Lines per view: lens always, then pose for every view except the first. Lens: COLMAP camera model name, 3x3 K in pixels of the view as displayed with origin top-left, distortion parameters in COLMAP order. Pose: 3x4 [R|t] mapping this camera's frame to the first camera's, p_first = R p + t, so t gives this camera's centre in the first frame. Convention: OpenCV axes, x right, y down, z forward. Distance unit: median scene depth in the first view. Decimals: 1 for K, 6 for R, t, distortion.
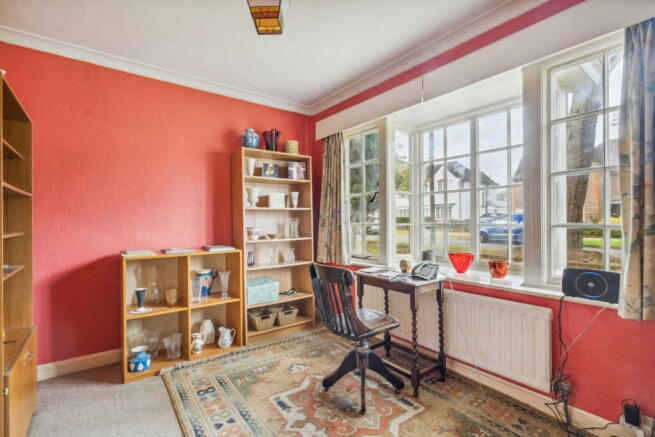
lens RADIAL K [[302.1, 0, 324.3], [0, 302.1, 222.4], [0, 0, 1]] dist [-0.002729, -0.000792]
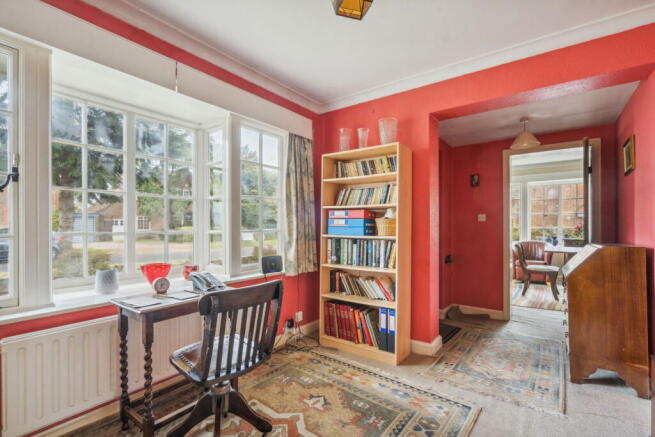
lens RADIAL K [[302.1, 0, 324.3], [0, 302.1, 222.4], [0, 0, 1]] dist [-0.002729, -0.000792]
pose [[-0.284726, 0.009537, 0.958562, -0.804399], [0.009533, 0.999929, -0.007117, -0.013392], [-0.958562, 0.007112, -0.284797, 1.079440]]
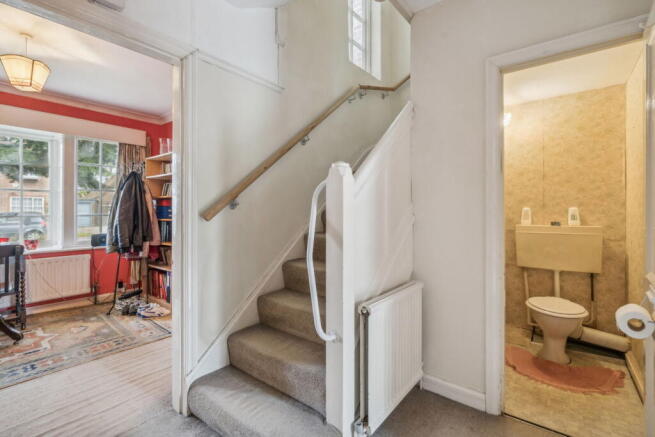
lens RADIAL K [[302.1, 0, 327.6], [0, 302.1, 207.9], [0, 0, 1]] dist [-0.000070, 0.000093]
pose [[-0.254053, 0.007283, 0.967163, -1.676862], [0.008877, 0.999947, -0.005198, -0.008992], [-0.967150, 0.007265, -0.254104, -0.097630]]
